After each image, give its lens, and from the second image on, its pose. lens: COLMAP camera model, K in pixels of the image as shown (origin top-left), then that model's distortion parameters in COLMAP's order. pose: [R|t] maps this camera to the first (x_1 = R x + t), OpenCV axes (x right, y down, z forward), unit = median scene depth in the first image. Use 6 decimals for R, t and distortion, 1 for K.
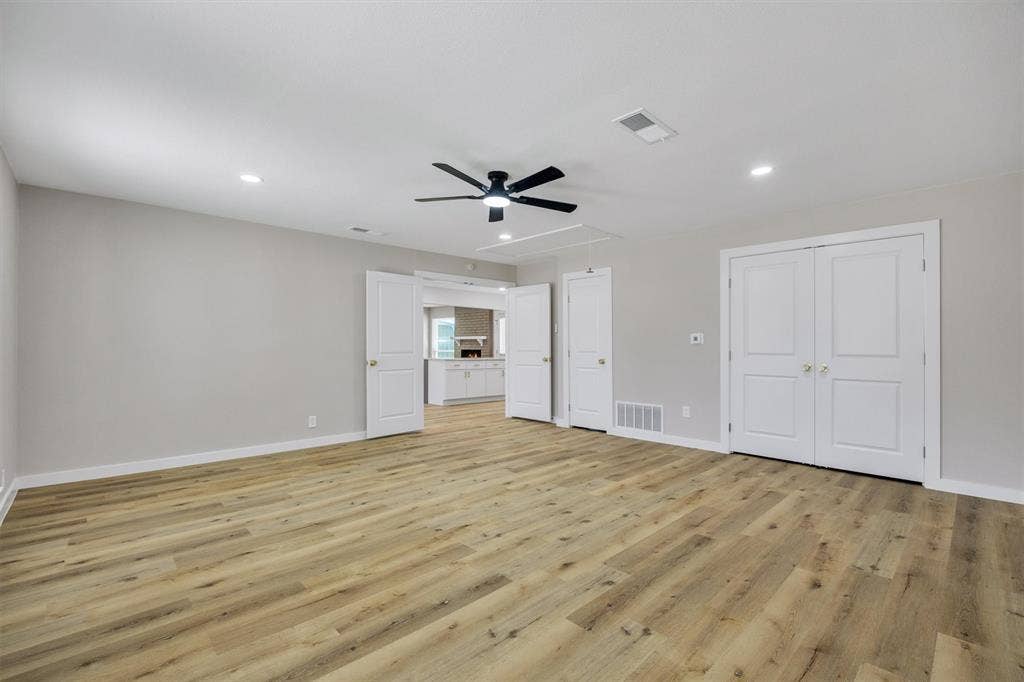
lens RADIAL K [[447.1, 0, 518.2], [0, 447.1, 350.1], [0, 0, 1]] dist [-0.011329, -0.000358]
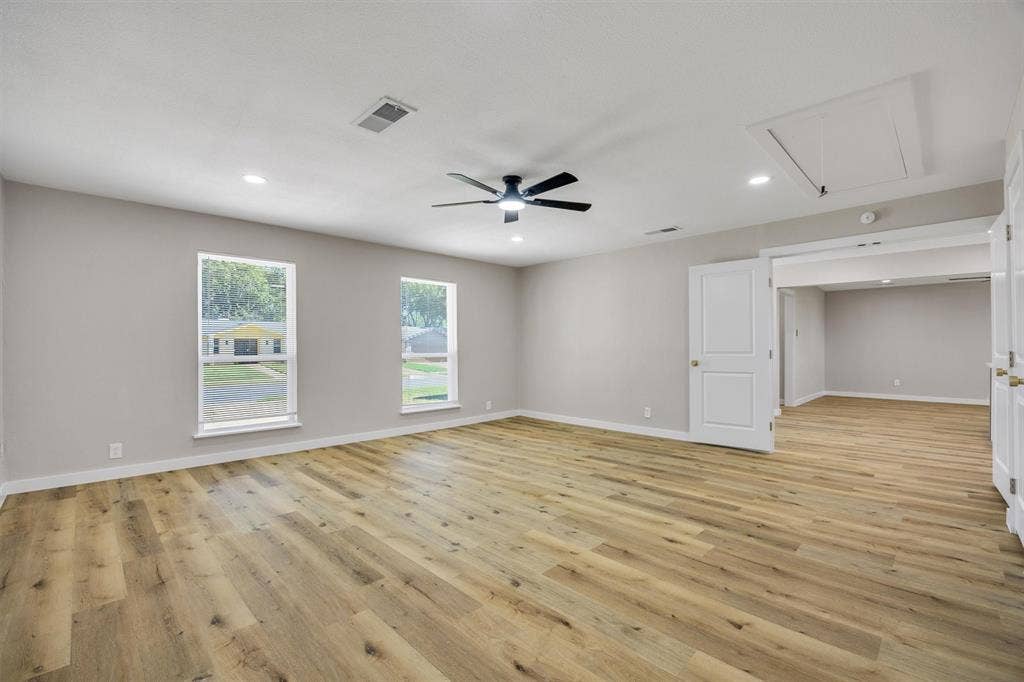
lens RADIAL K [[447.1, 0, 515.0], [0, 447.1, 345.2], [0, 0, 1]] dist [-0.011329, -0.000358]
pose [[0.009352, -0.006395, -0.999936, 0.978251], [-0.000769, 0.999979, -0.006402, 0.002506], [0.999956, 0.000829, 0.009347, 0.998544]]
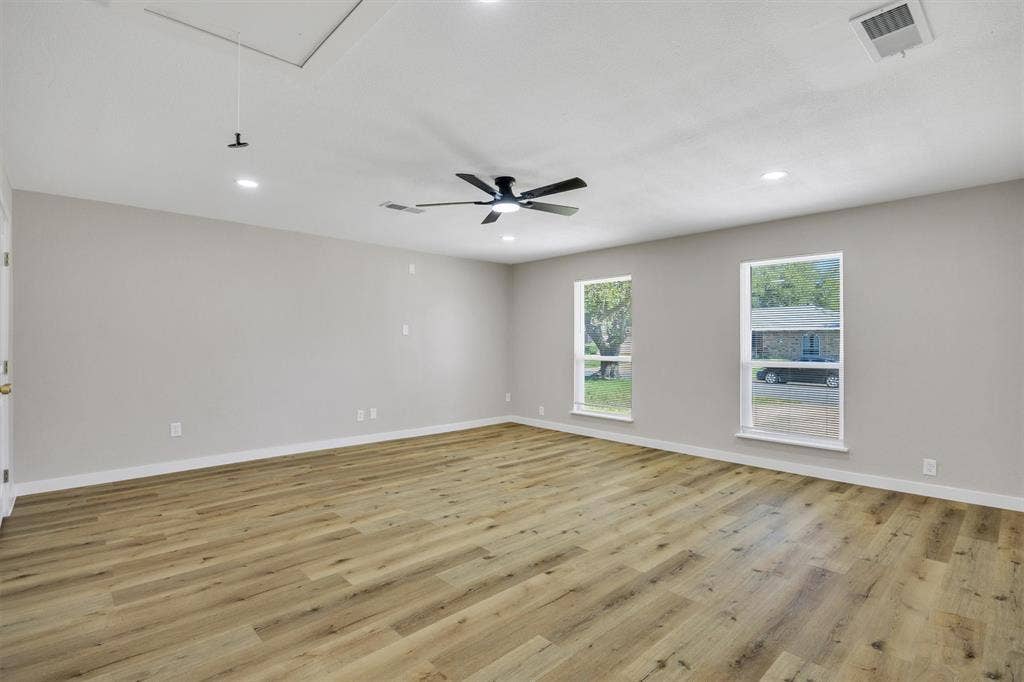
lens RADIAL K [[478.7, 0, 505.0], [0, 478.7, 344.7], [0, 0, 1]] dist [-0.009511, -0.000594]
pose [[-0.999499, -0.001941, 0.031586, -0.080874], [-0.001712, 0.999972, 0.007300, -0.033097], [-0.031599, 0.007243, -0.999474, 2.054697]]
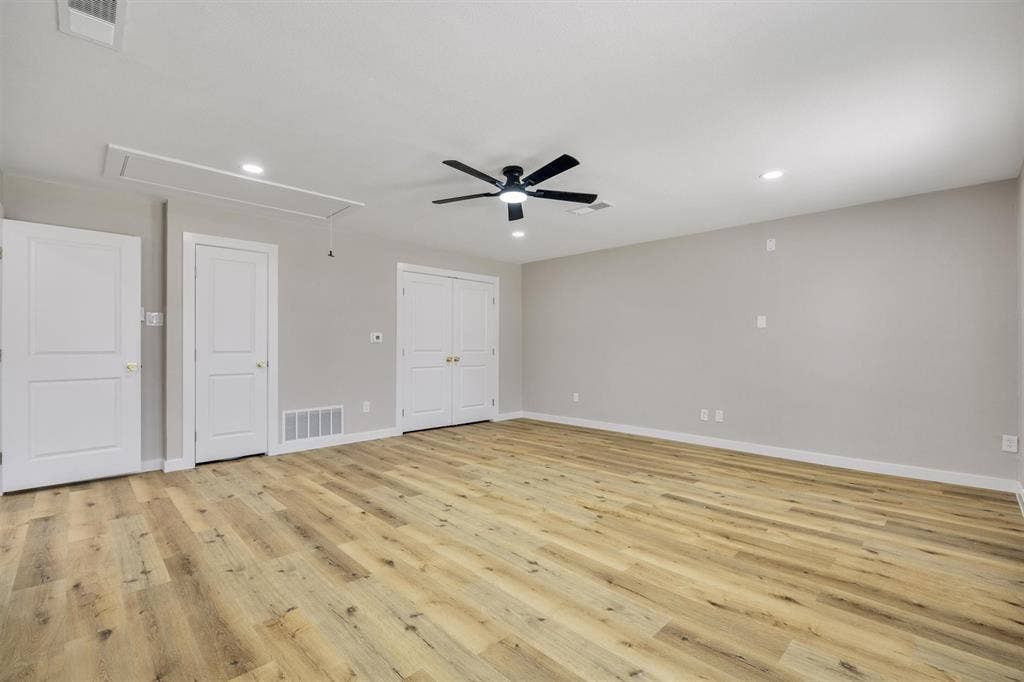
lens RADIAL K [[447.1, 0, 521.8], [0, 447.1, 338.7], [0, 0, 1]] dist [-0.011329, -0.000358]
pose [[-0.018620, 0.017379, 0.999676, -1.035853], [0.004419, 0.999841, -0.017300, -0.002648], [-0.999817, 0.004095, -0.018694, 1.001633]]
